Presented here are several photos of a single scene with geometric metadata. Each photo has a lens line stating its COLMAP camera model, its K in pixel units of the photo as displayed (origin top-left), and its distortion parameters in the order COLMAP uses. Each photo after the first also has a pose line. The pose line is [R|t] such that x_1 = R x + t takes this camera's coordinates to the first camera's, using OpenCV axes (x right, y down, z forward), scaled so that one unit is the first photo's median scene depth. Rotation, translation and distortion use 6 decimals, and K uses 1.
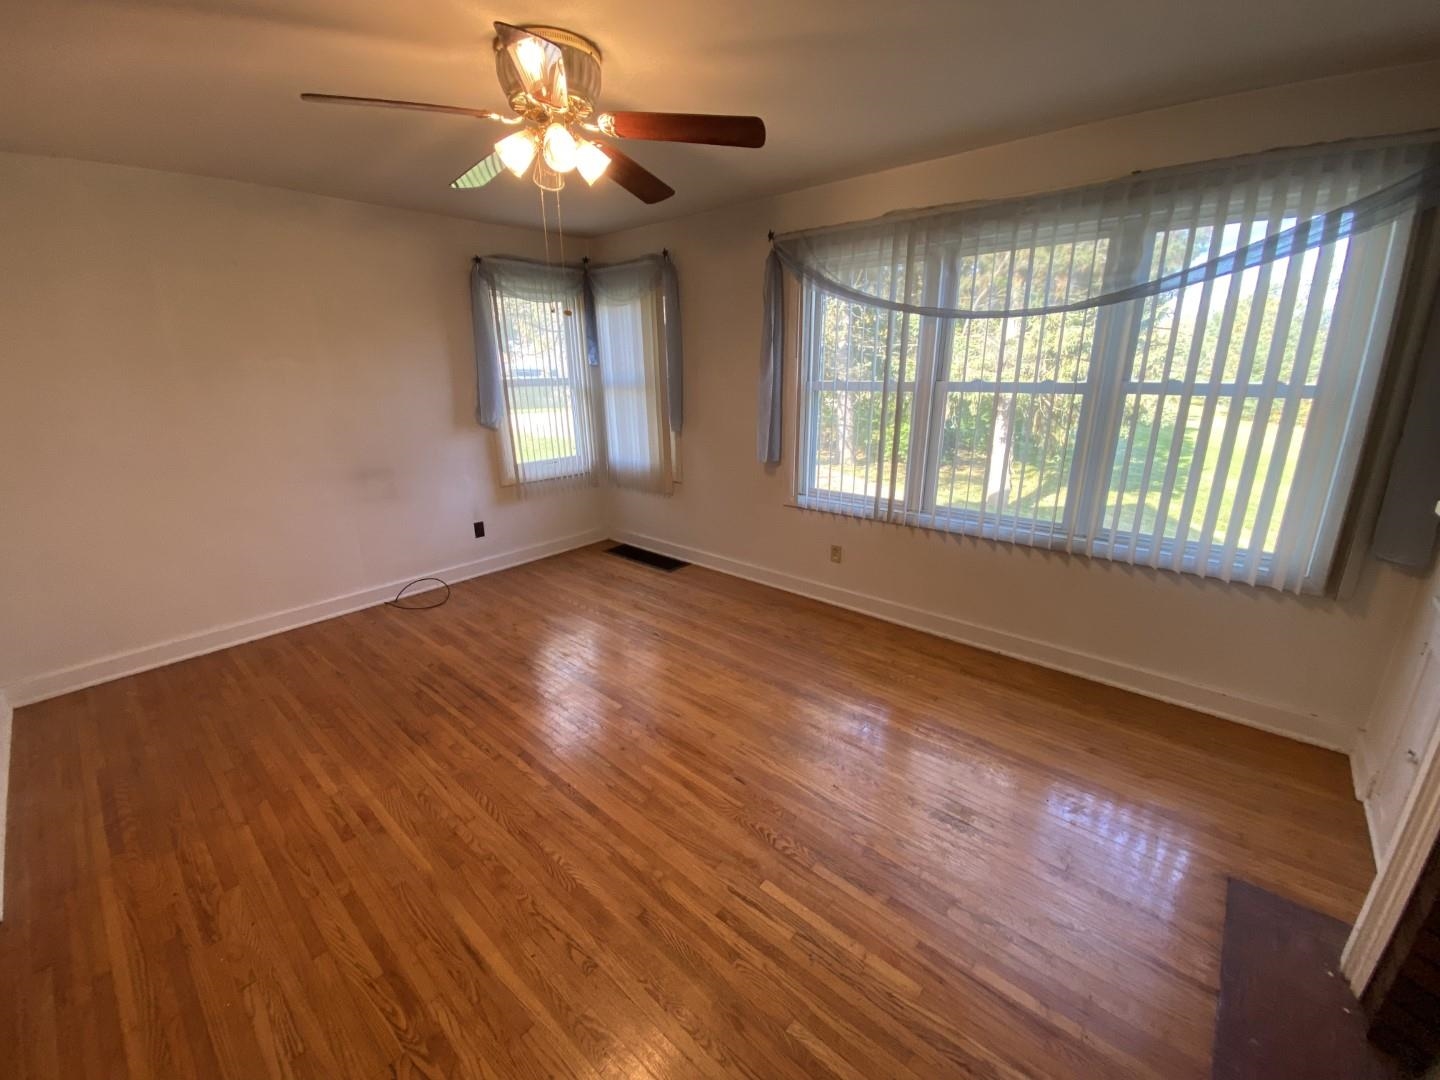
lens RADIAL K [[581.3, 0, 717.7], [0, 581.3, 535.9], [0, 0, 1]] dist [0.037342, -0.030820]
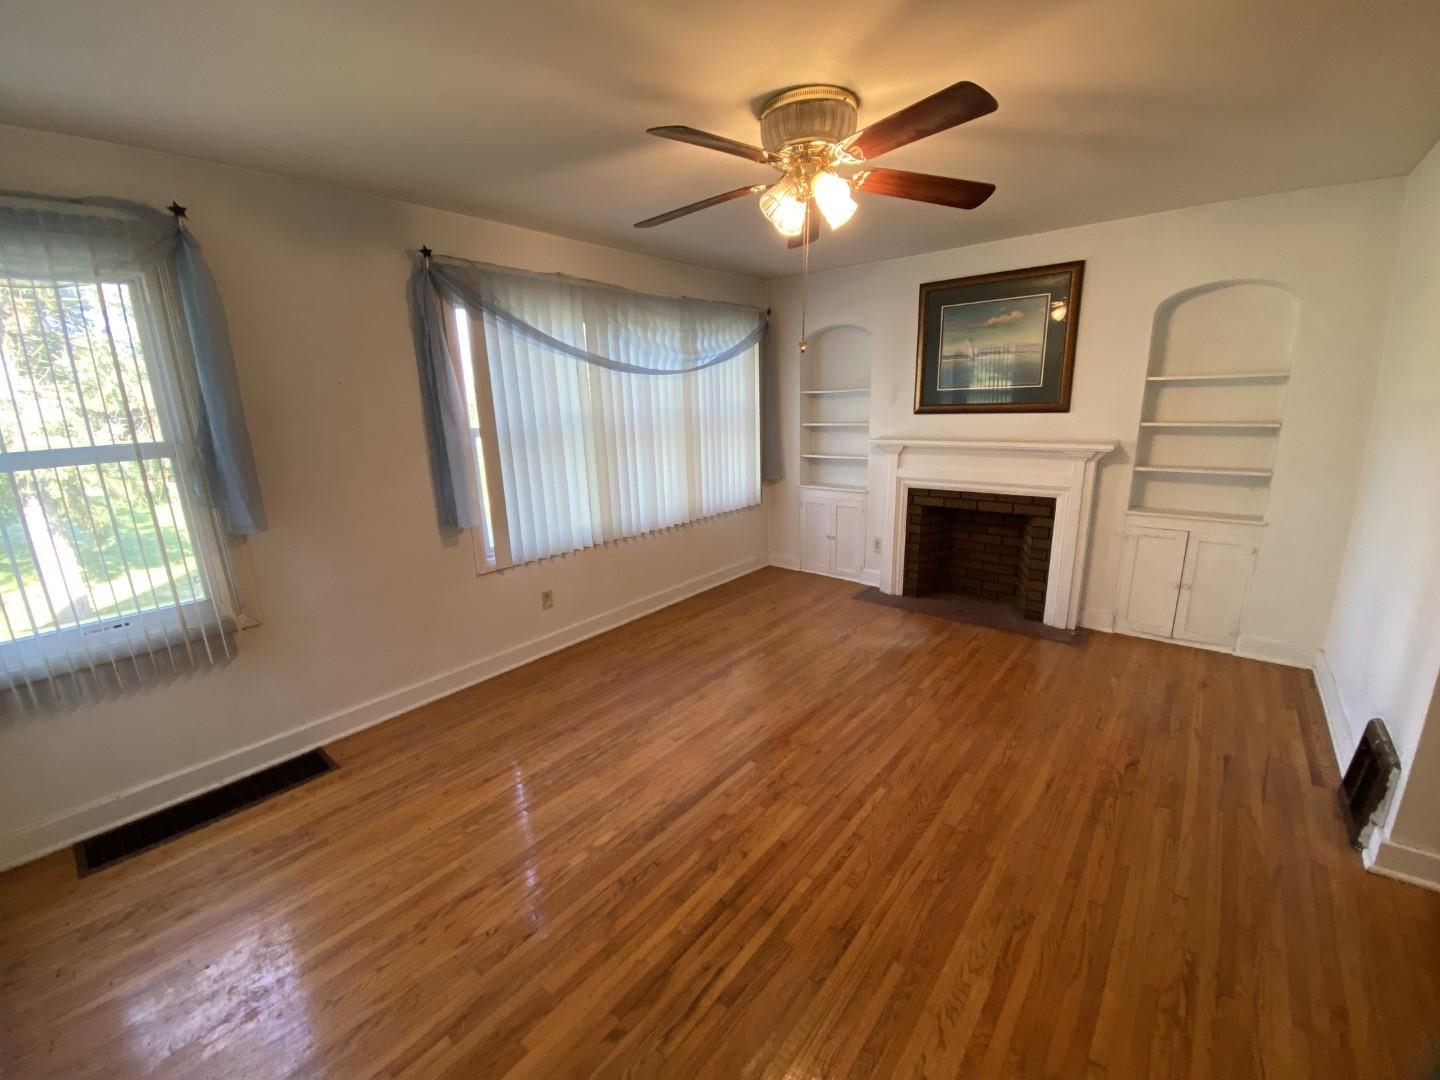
lens RADIAL K [[581.3, 0, 717.7], [0, 581.3, 535.9], [0, 0, 1]] dist [0.037342, -0.030820]
pose [[-0.024156, -0.220997, 0.974975, -0.832629], [0.313501, 0.924391, 0.217298, -0.216790], [-0.949281, 0.310905, 0.046953, 0.752079]]
